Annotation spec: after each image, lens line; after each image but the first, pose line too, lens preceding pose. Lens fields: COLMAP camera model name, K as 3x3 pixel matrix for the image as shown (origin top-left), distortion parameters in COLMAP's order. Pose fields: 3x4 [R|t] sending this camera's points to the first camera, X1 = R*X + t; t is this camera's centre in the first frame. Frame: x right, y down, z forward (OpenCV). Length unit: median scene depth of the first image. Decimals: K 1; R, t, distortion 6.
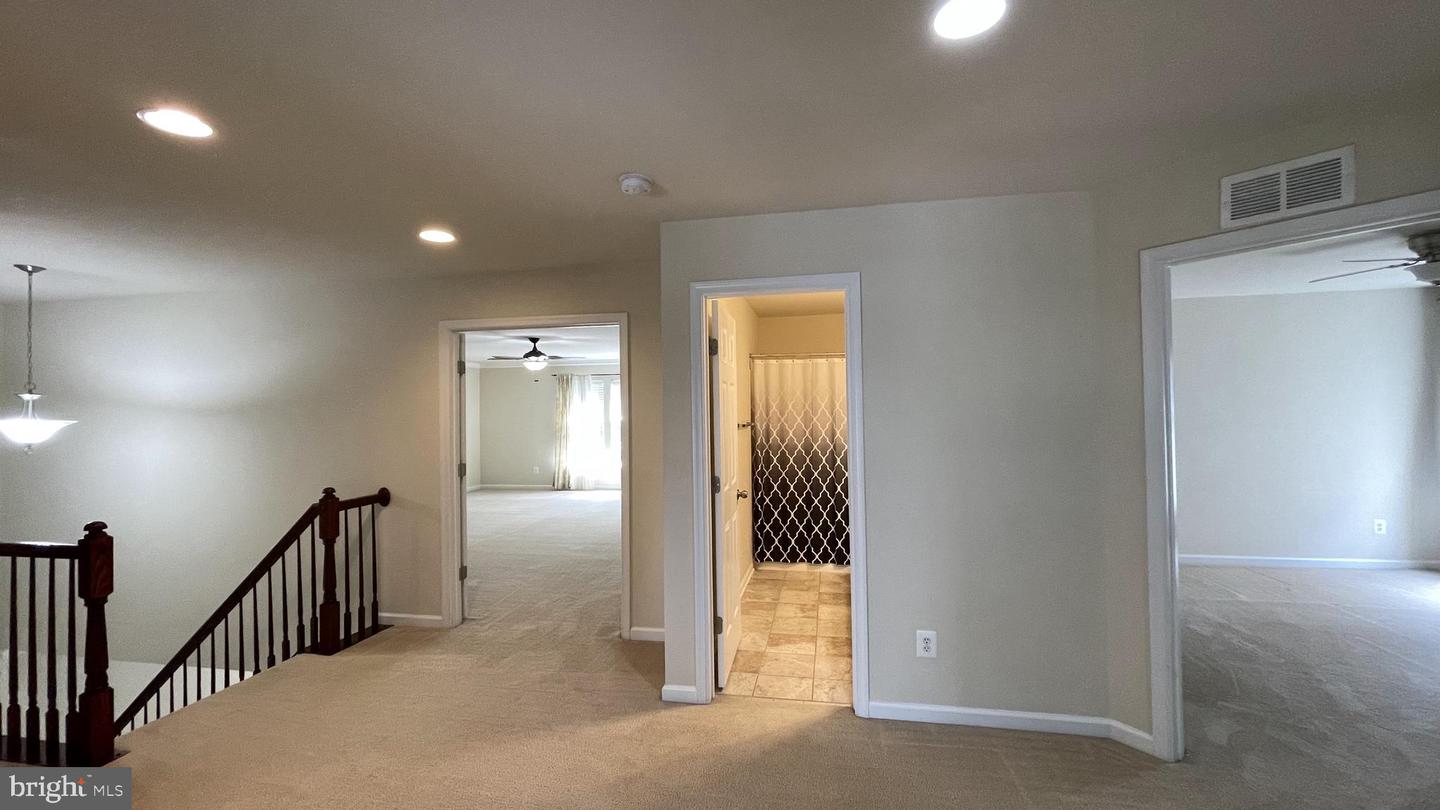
lens RADIAL K [[583.4, 0, 721.7], [0, 583.4, 399.6], [0, 0, 1]] dist [-0.000098, 0.000077]
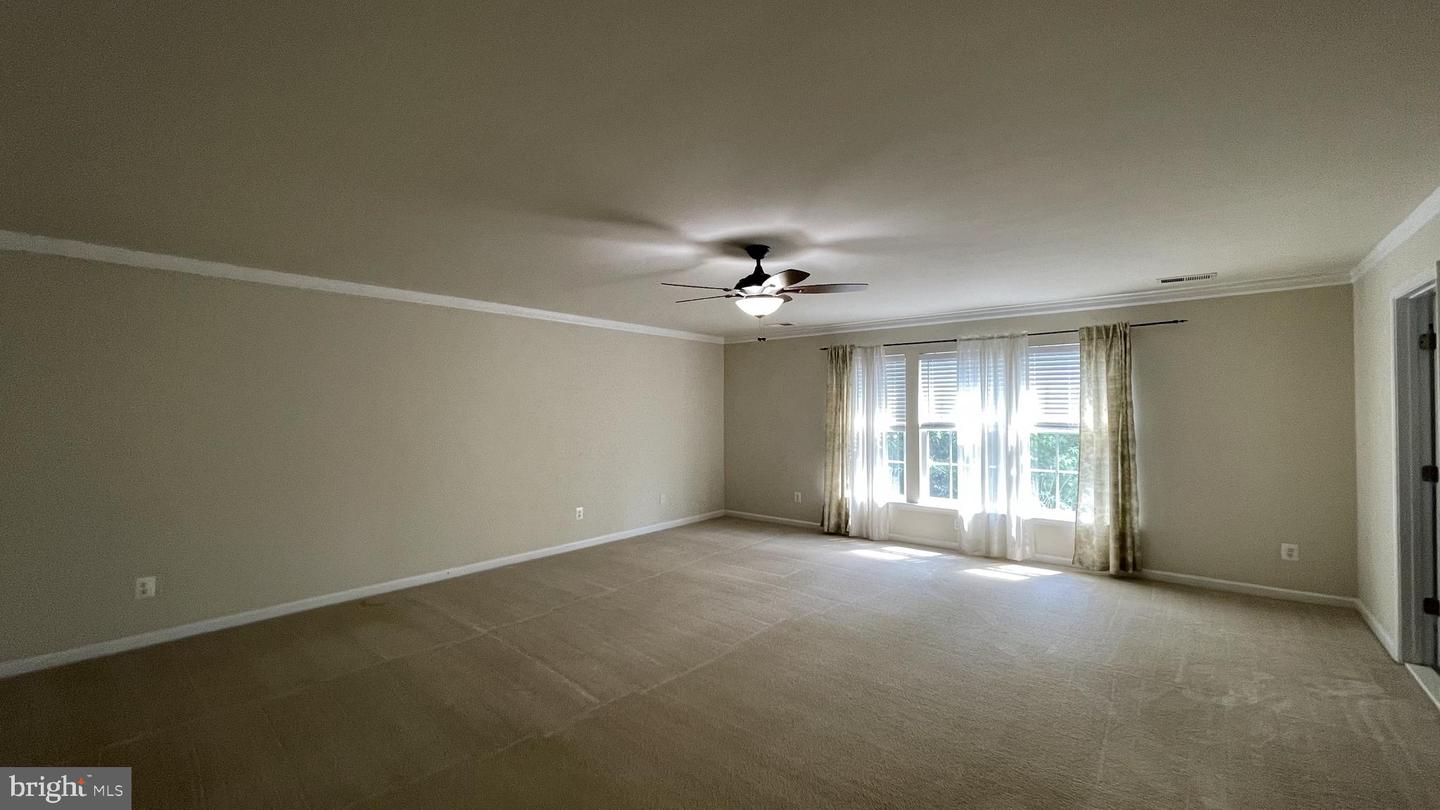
lens RADIAL K [[583.4, 0, 721.7], [0, 583.4, 399.6], [0, 0, 1]] dist [-0.000098, 0.000077]
pose [[0.877259, 0.005597, -0.479985, -0.084124], [-0.004446, 0.999984, 0.003536, 0.011142], [0.479997, -0.000968, 0.877269, 0.402739]]
